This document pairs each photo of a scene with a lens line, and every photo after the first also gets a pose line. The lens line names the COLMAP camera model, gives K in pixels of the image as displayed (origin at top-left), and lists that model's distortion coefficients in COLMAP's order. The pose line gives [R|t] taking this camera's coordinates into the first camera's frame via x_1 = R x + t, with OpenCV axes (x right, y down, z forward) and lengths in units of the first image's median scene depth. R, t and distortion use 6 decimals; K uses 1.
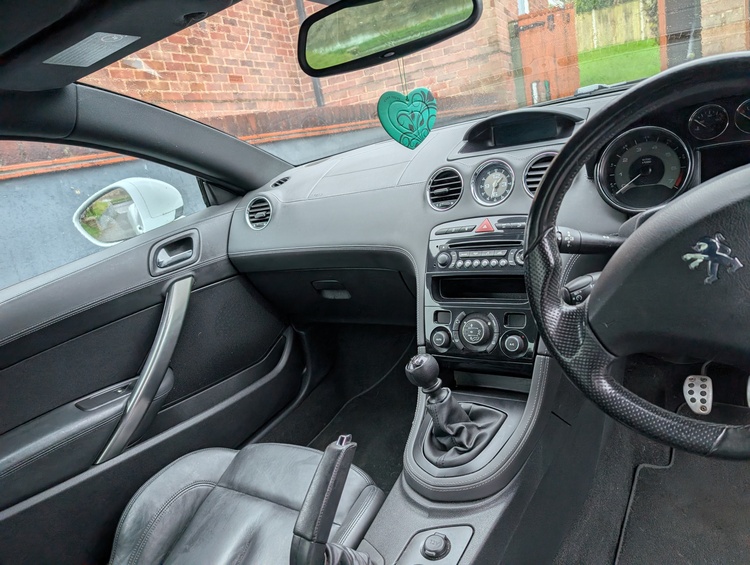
lens RADIAL K [[526.6, 0, 374.4], [0, 526.6, 283.2], [0, 0, 1]] dist [-0.001108, -0.003520]
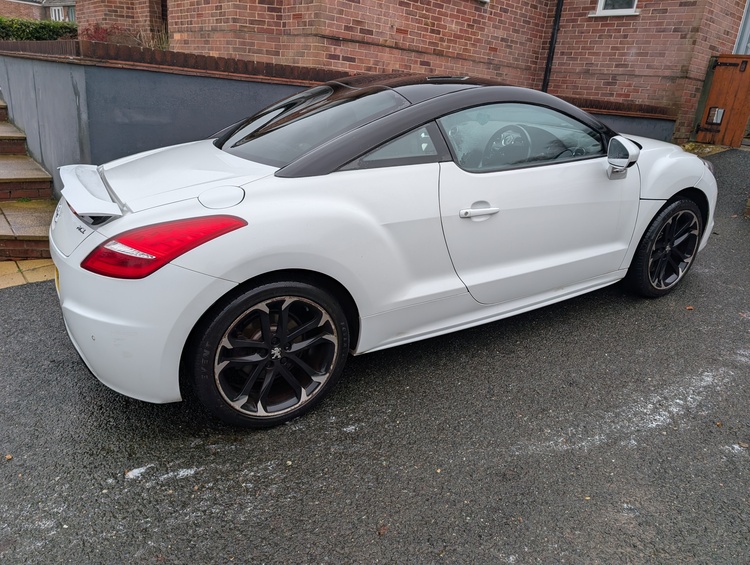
lens RADIAL K [[526.6, 0, 374.4], [0, 526.6, 281.1], [0, 0, 1]] dist [-0.001108, -0.003520]
pose [[0.859881, 0.394875, -0.323540, 0.190068], [-0.355968, 0.918075, 0.174427, 0.080526], [0.365911, -0.034817, 0.929998, -0.540290]]
